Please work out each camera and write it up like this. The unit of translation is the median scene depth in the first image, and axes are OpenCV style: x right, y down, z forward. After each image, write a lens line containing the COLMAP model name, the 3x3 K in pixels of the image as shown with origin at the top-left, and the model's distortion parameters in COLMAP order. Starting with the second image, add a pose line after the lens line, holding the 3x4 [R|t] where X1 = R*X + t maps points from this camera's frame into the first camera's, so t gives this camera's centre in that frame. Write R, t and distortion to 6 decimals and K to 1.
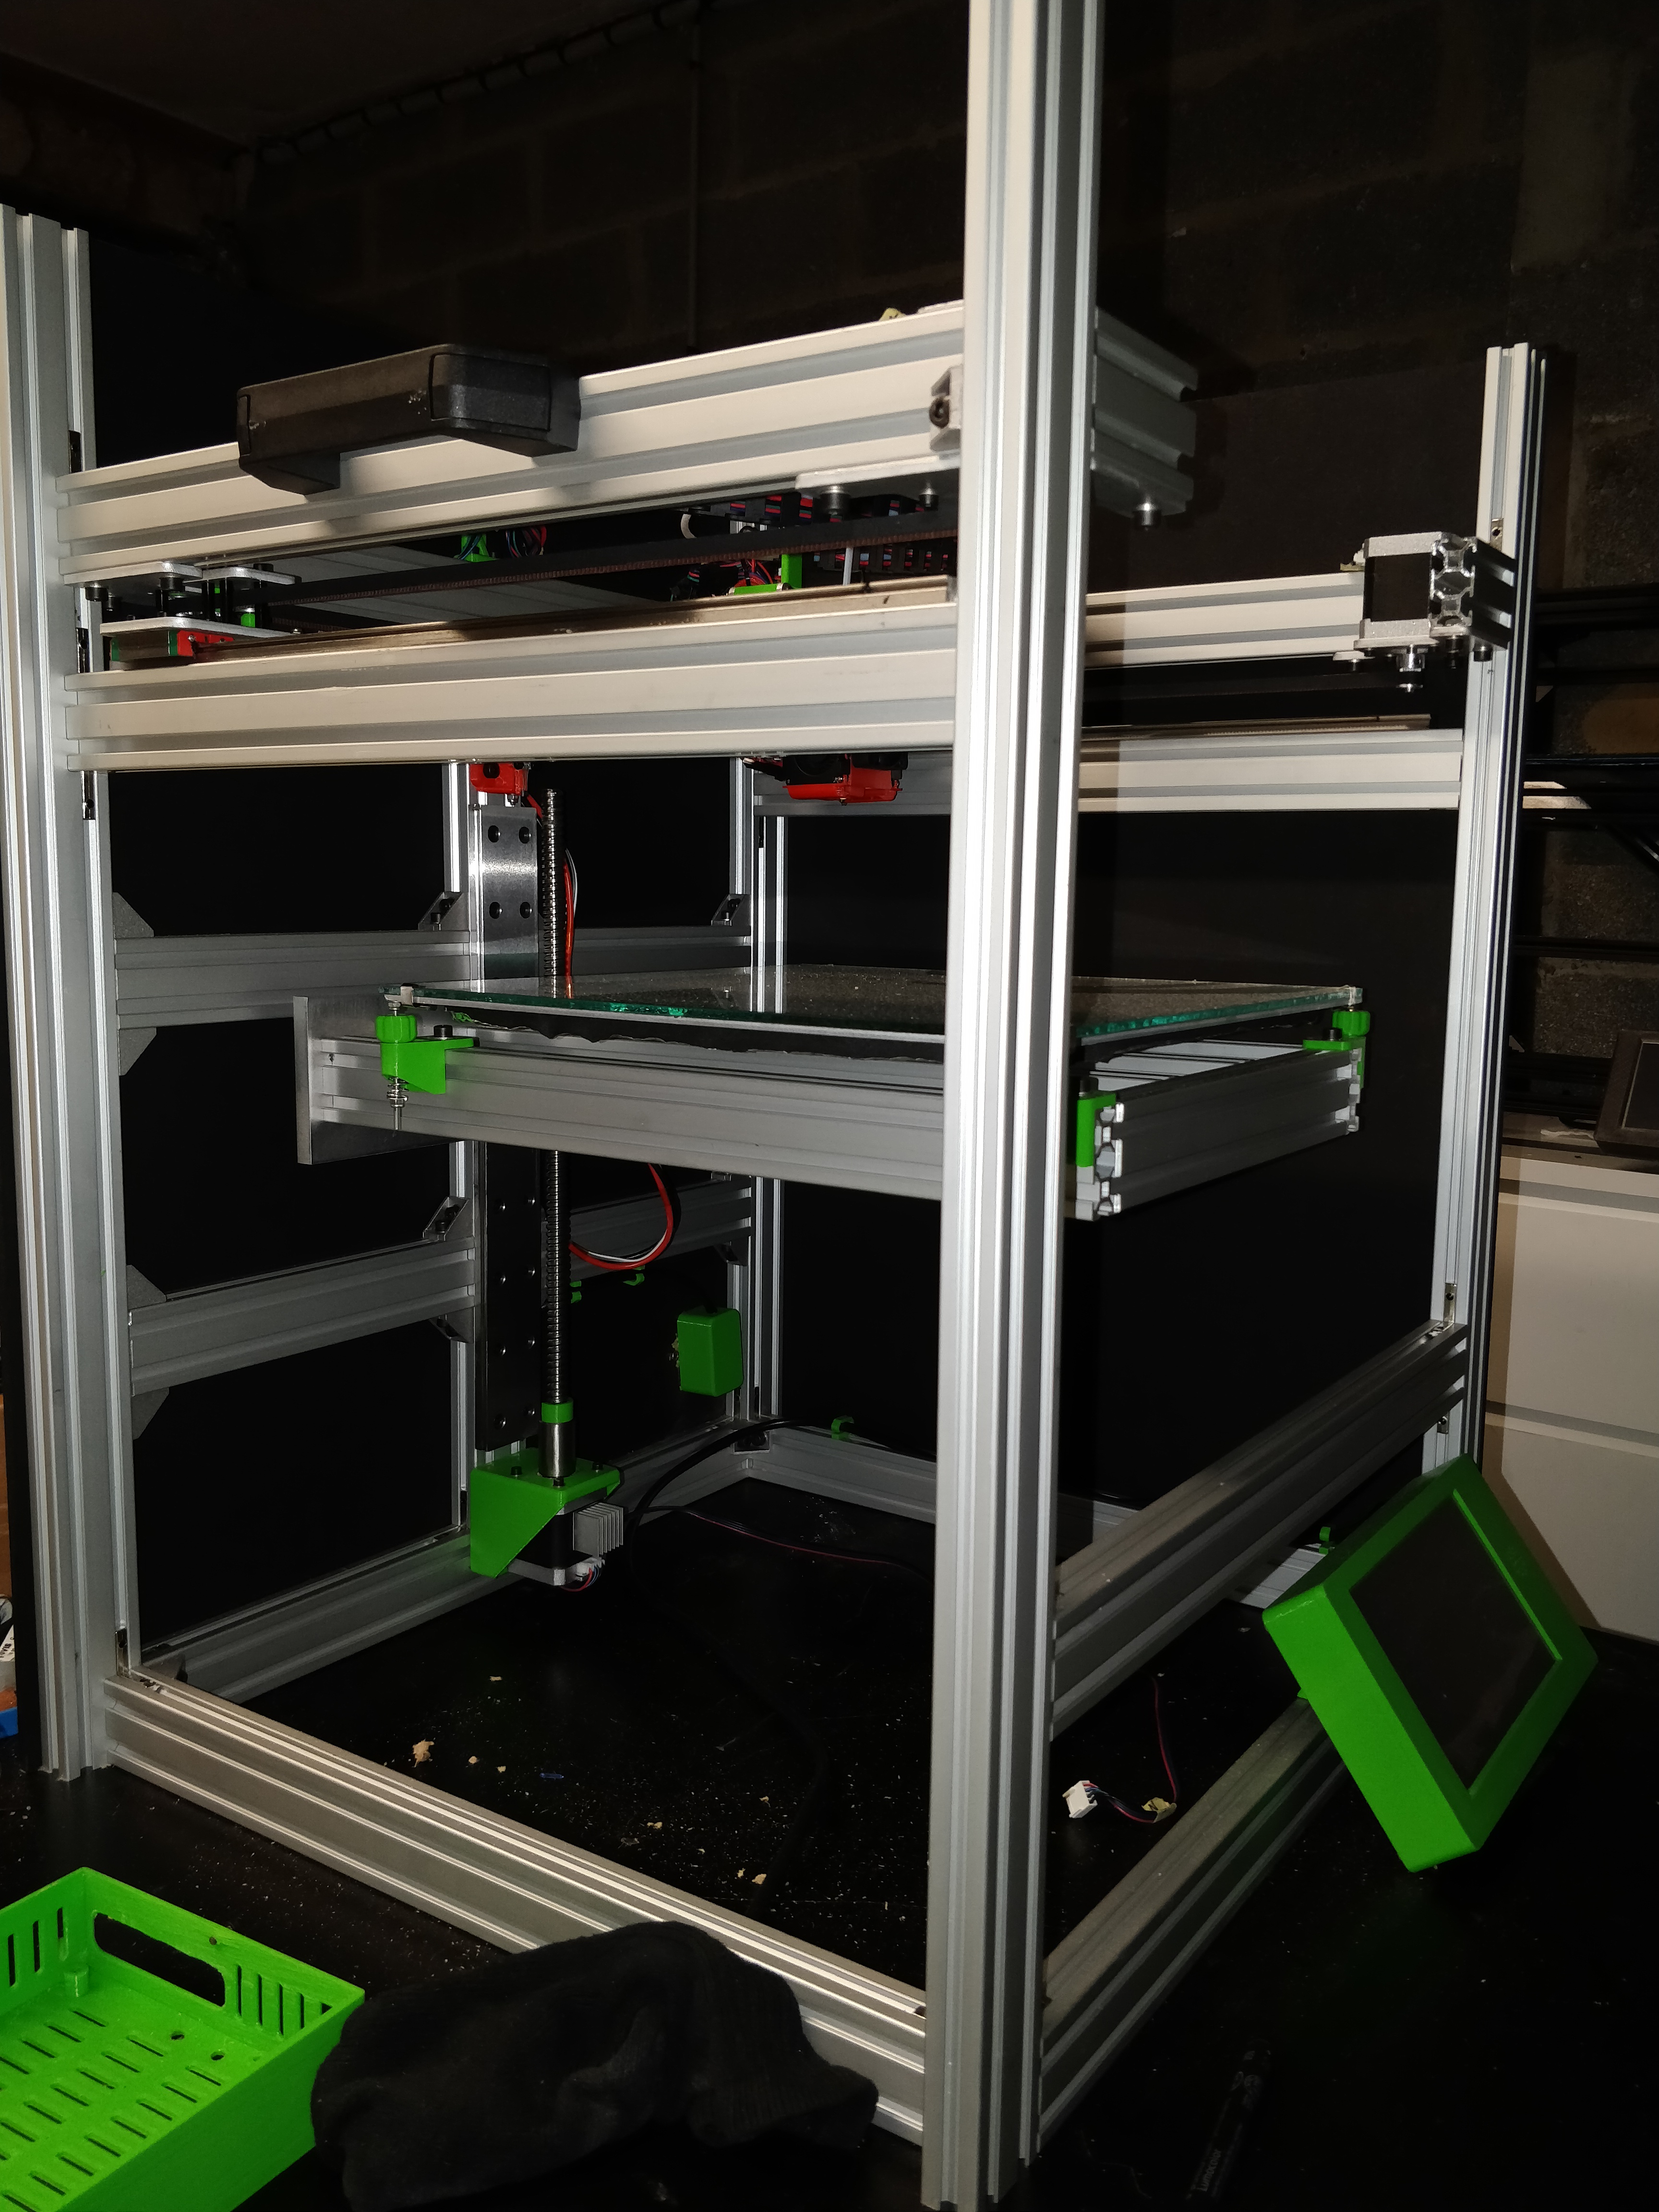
lens RADIAL K [[1815.8, 0, 820.1], [0, 1815.8, 1116.5], [0, 0, 1]] dist [0.011142, 0.006571]
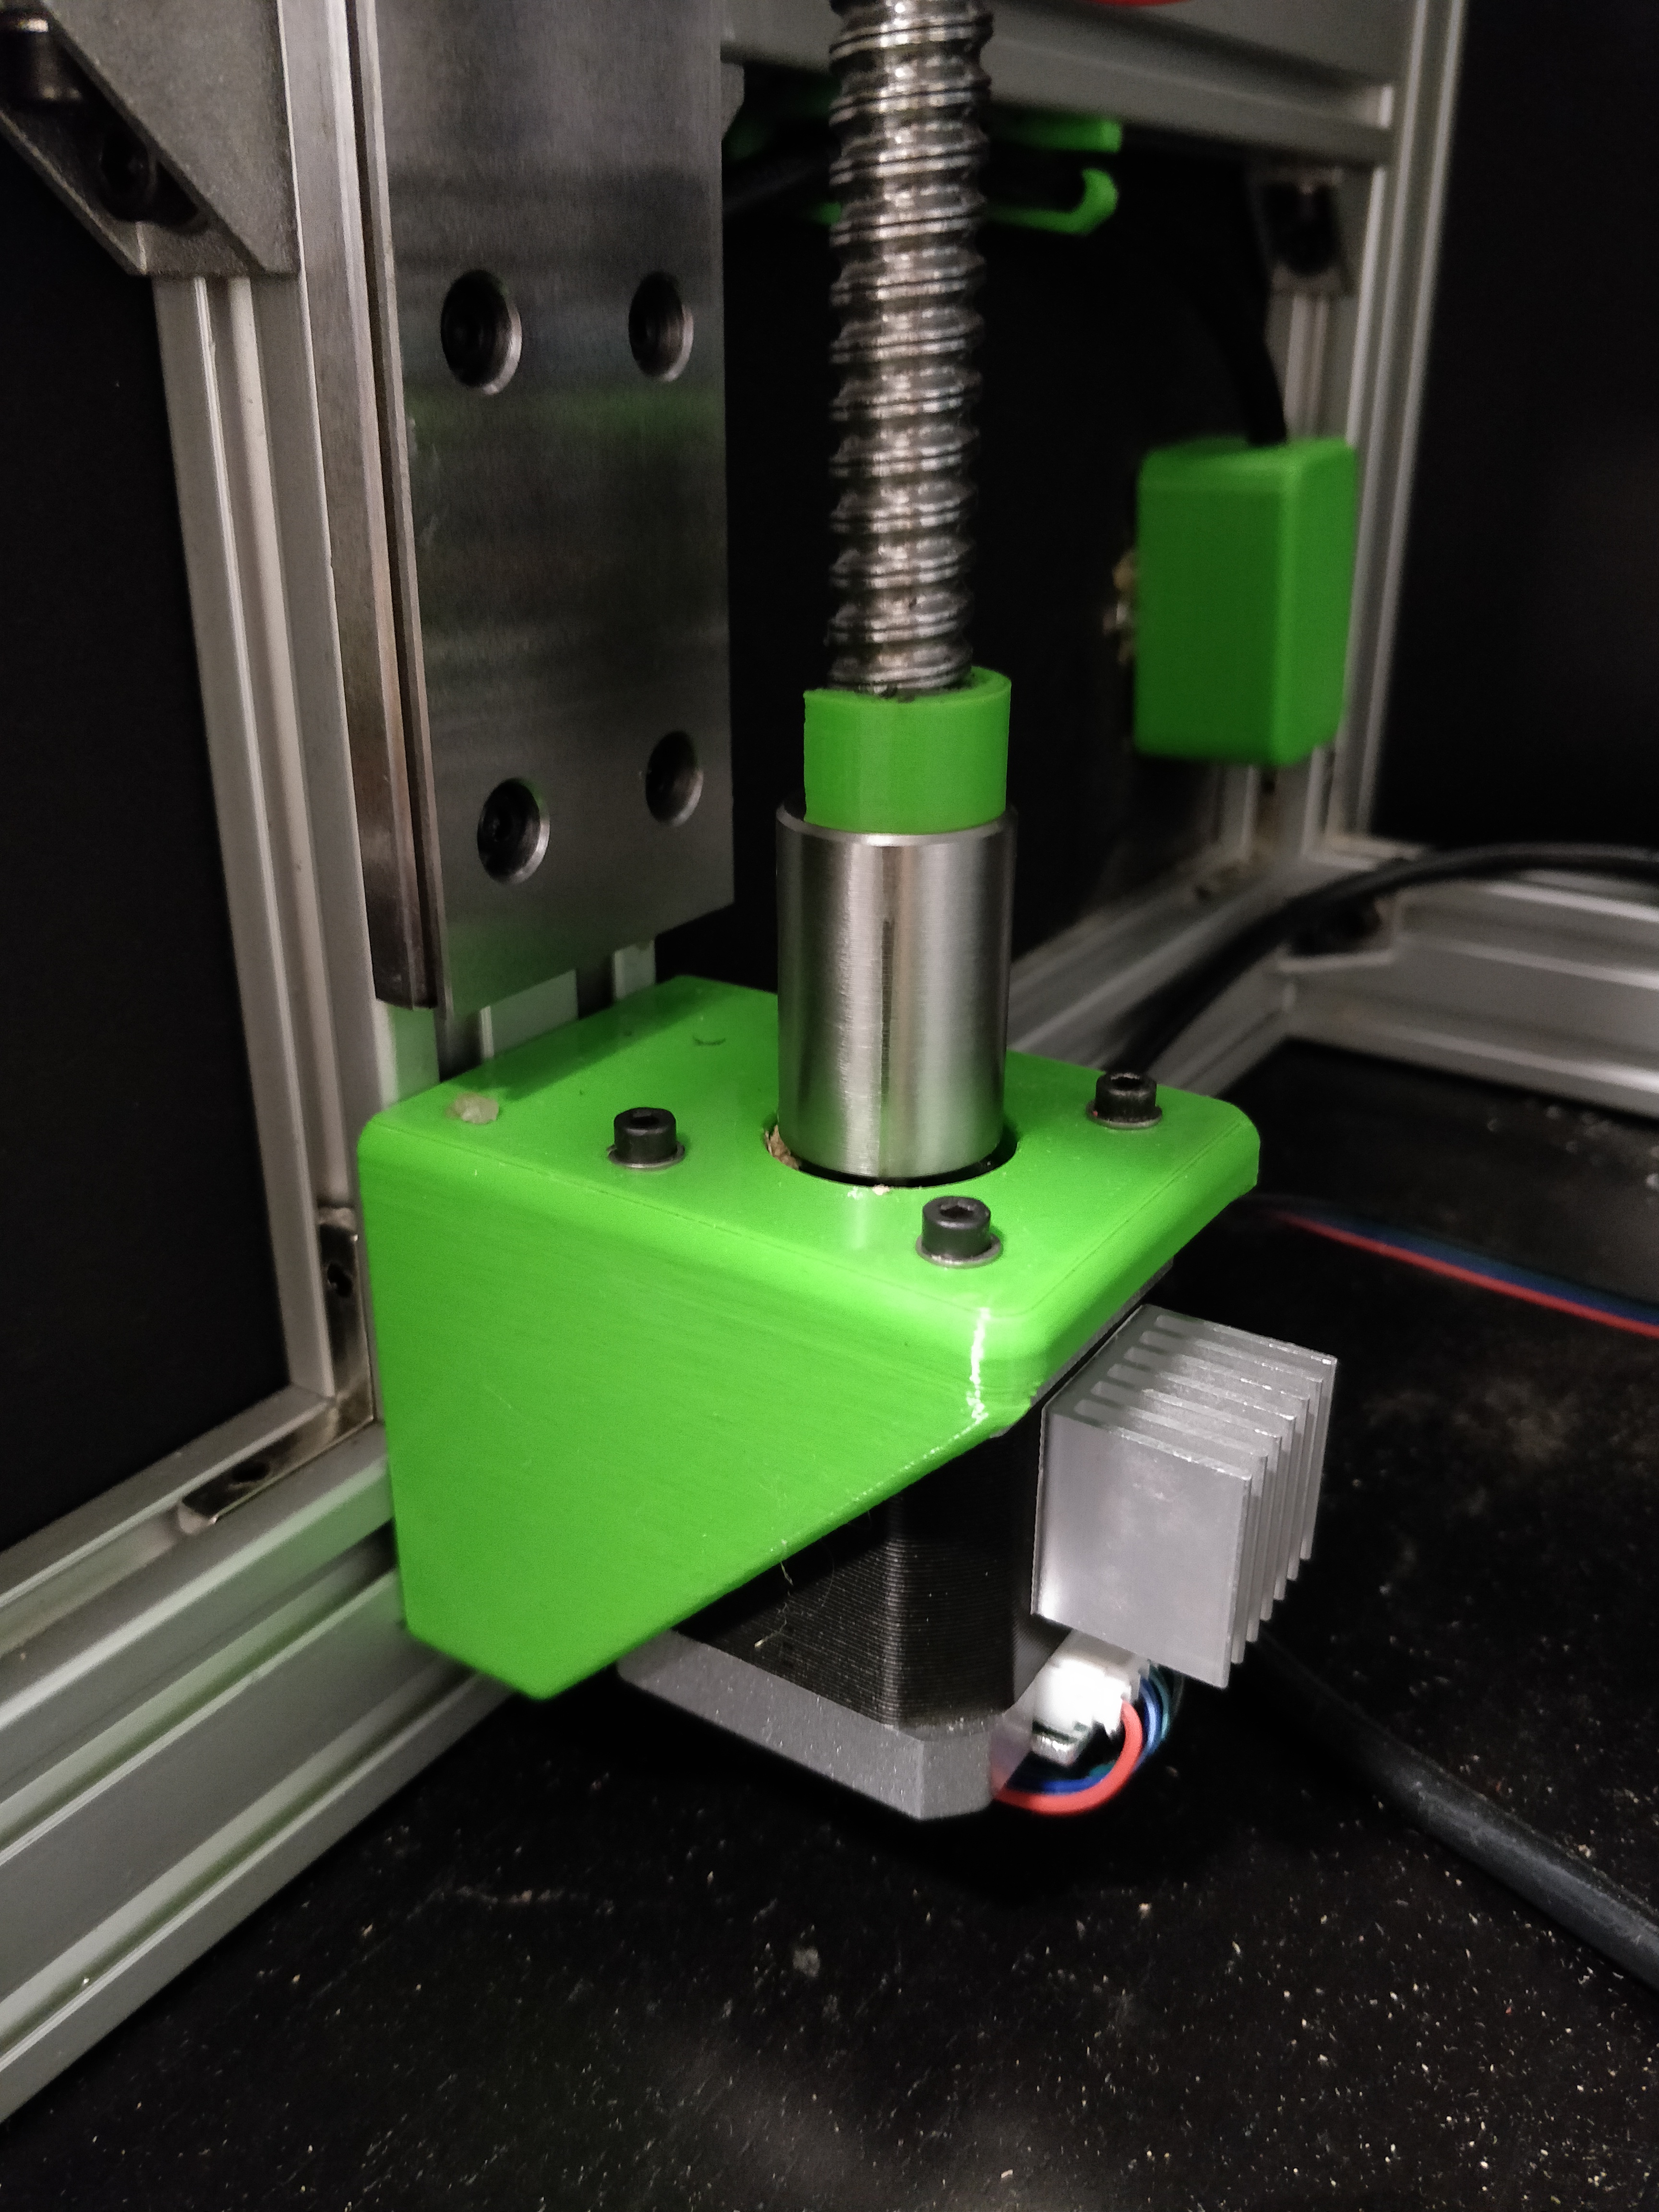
lens RADIAL K [[1815.8, 0, 820.1], [0, 1815.8, 1116.5], [0, 0, 1]] dist [0.011142, 0.006571]
pose [[0.999399, -0.021122, 0.027488, -0.152059], [0.012879, 0.962411, 0.271292, 0.147540], [-0.032185, -0.270775, 0.962104, 0.825593]]
